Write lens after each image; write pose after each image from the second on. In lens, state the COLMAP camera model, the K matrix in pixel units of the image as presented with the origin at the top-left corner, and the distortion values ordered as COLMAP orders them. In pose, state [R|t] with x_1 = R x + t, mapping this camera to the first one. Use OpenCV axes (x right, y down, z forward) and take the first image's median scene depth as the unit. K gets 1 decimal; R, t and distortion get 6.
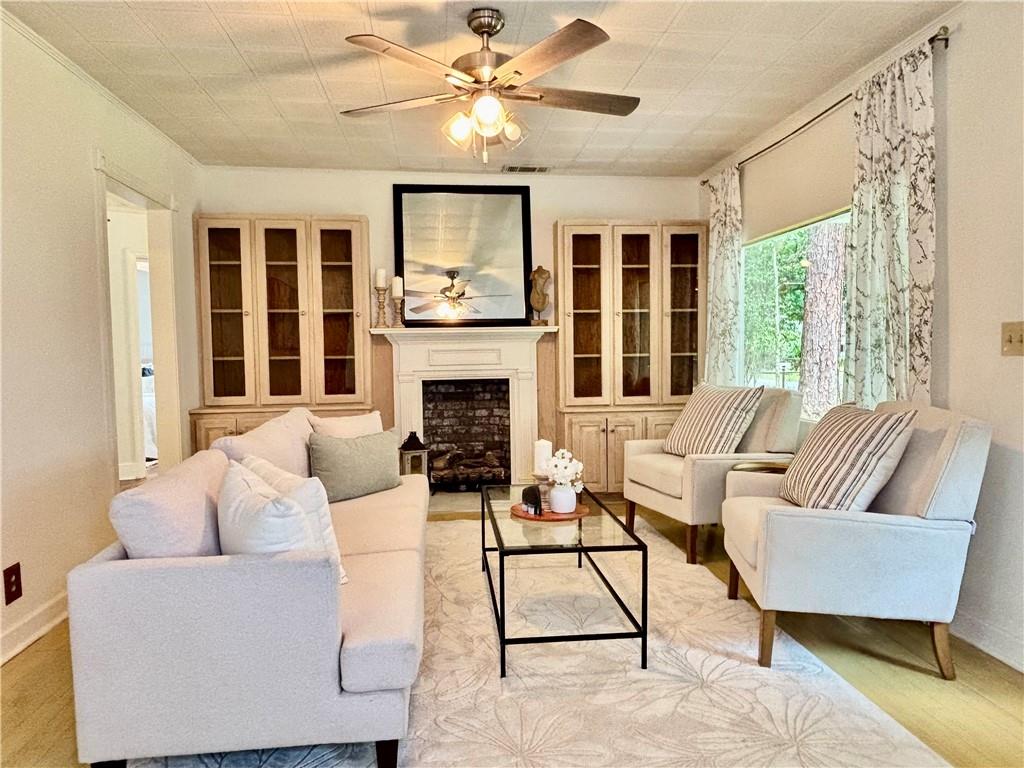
lens RADIAL K [[649.4, 0, 512.0], [0, 649.4, 384.0], [0, 0, 1]] dist [0.055209, -0.066868]
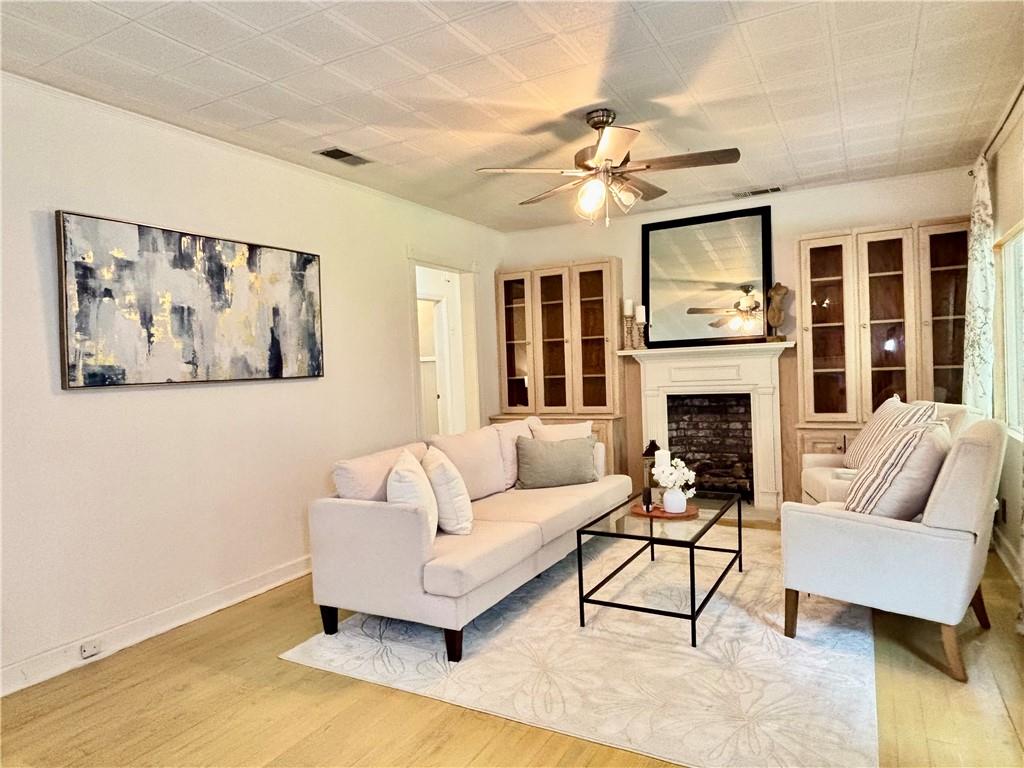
lens RADIAL K [[649.4, 0, 512.0], [0, 649.4, 384.0], [0, 0, 1]] dist [0.055209, -0.066868]
pose [[0.820900, -0.003690, -0.571060, 0.289371], [-0.003143, 0.999935, -0.010980, -0.011186], [0.571064, 0.010808, 0.820835, -0.075117]]
